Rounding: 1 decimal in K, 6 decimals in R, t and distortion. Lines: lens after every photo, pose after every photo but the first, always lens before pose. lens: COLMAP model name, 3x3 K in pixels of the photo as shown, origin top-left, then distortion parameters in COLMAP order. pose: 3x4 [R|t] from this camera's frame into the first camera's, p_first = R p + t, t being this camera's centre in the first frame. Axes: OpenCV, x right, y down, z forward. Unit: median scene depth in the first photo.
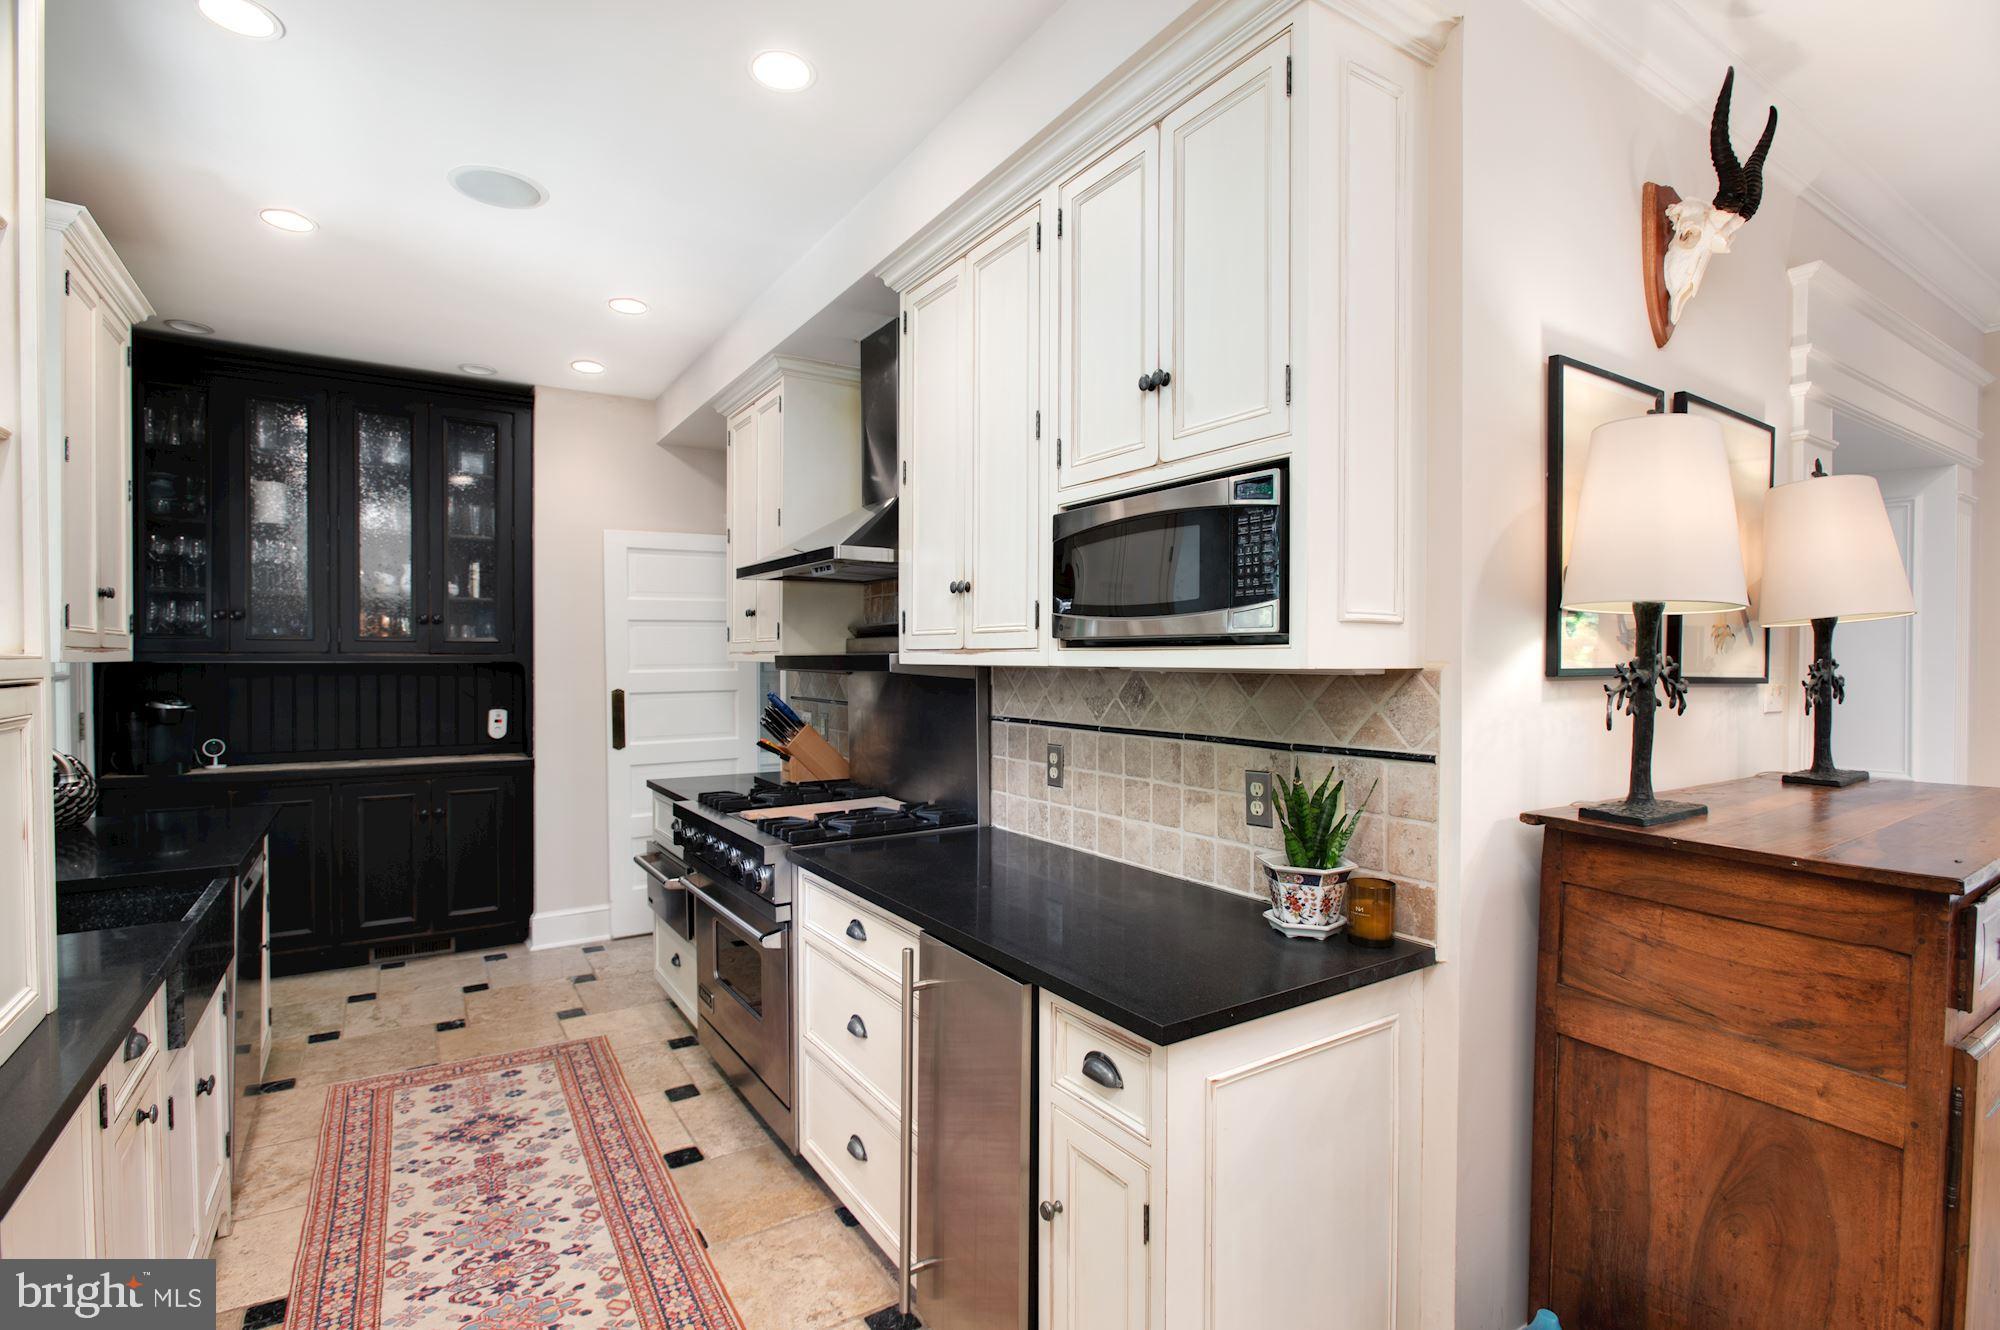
lens RADIAL K [[947.1, 0, 1003.0], [0, 947.1, 665.2], [0, 0, 1]] dist [-0.010386, 0.000903]
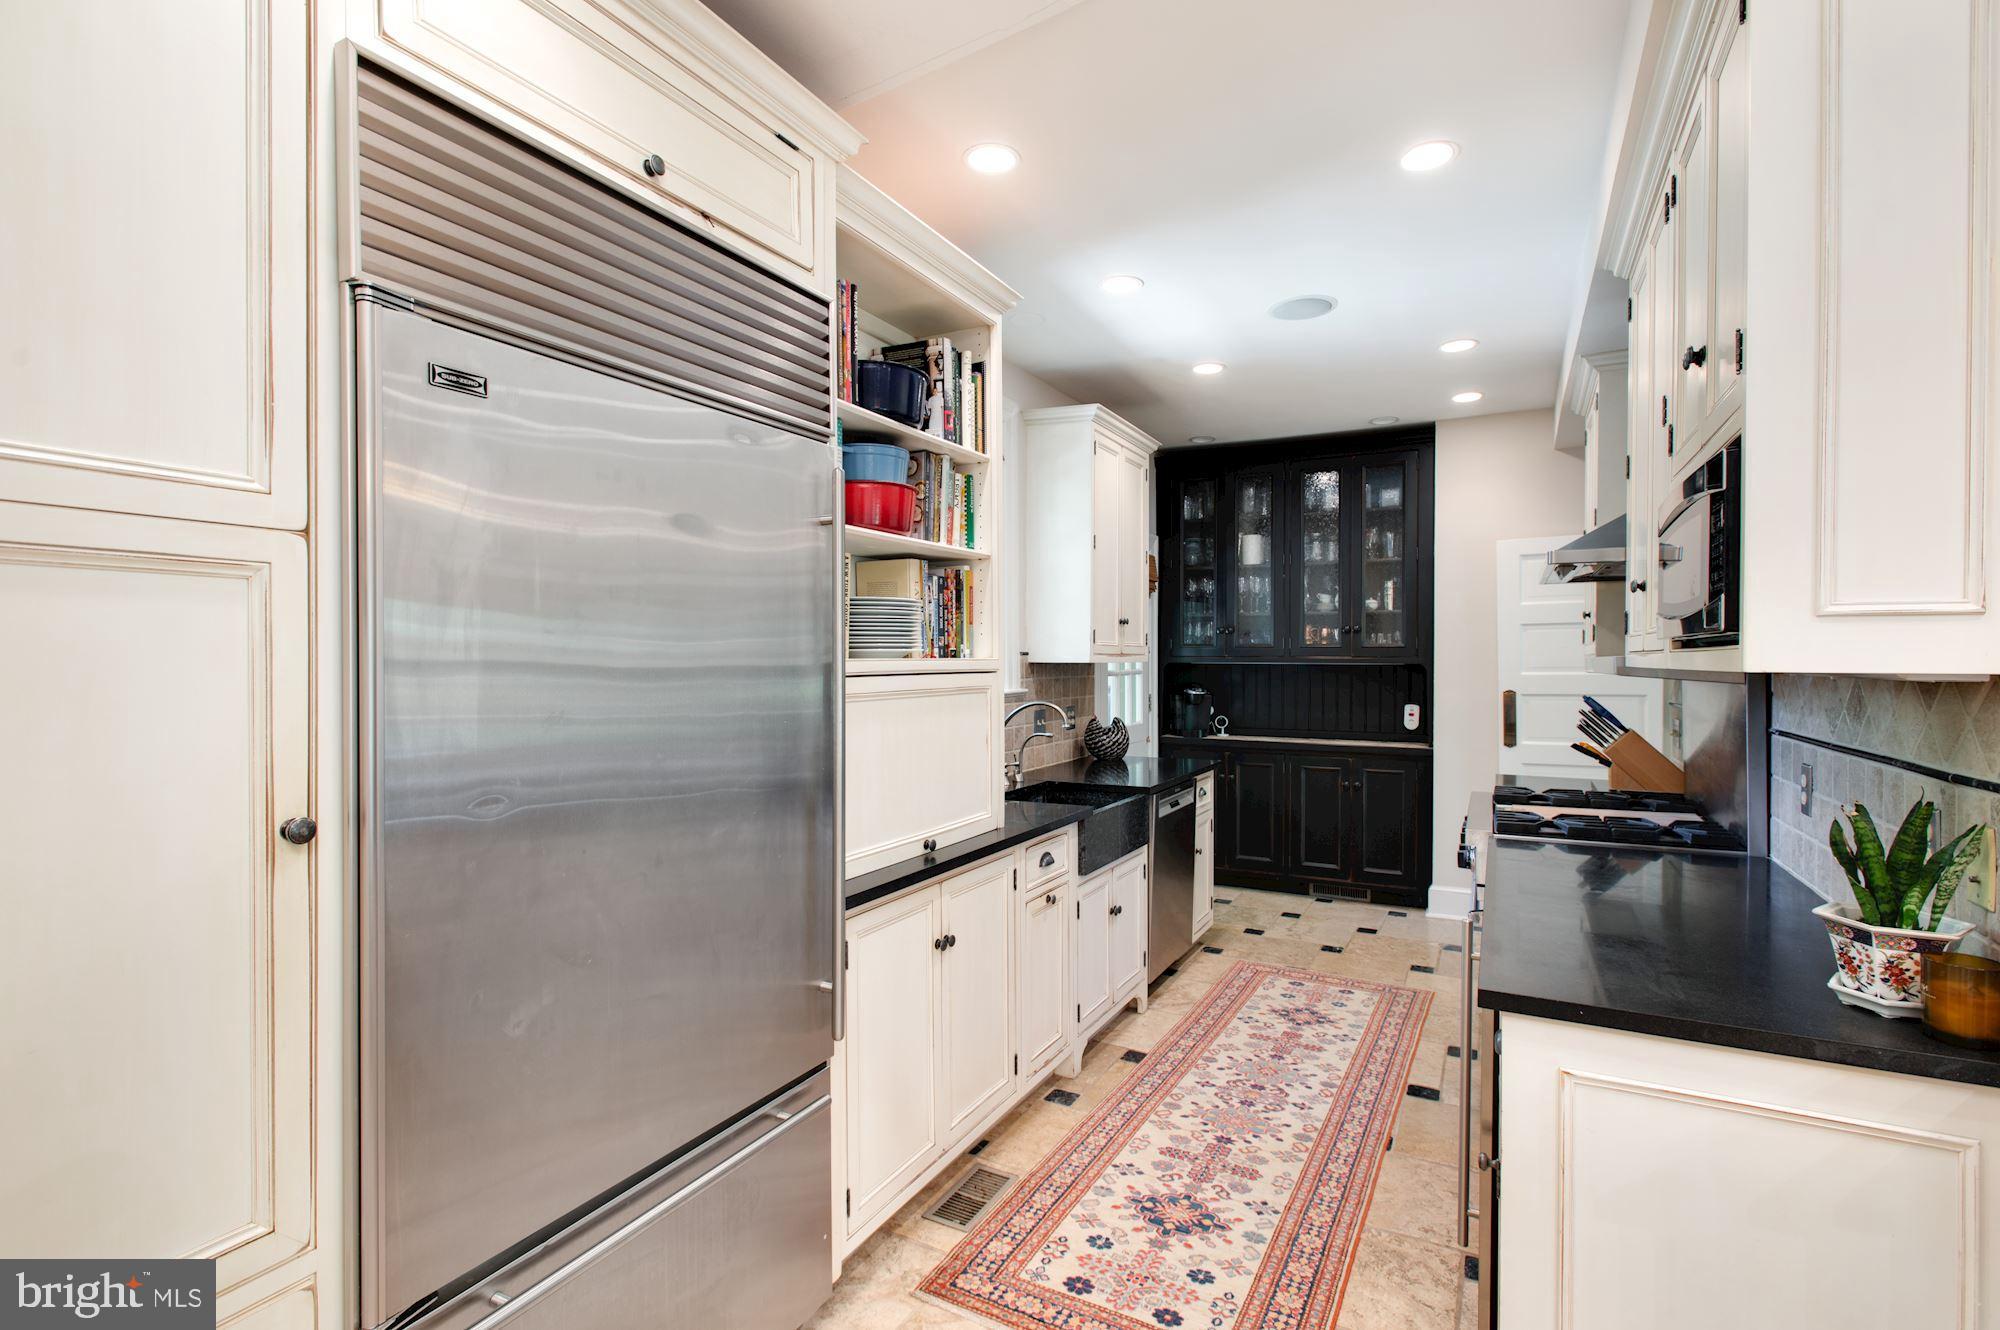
lens RADIAL K [[947.1, 0, 1003.0], [0, 947.1, 665.2], [0, 0, 1]] dist [-0.010386, 0.000903]
pose [[0.486660, 0.004683, -0.873579, 0.390317], [-0.007792, 0.999969, 0.001020, 0.001198], [0.873557, 0.006310, 0.486682, -0.014480]]
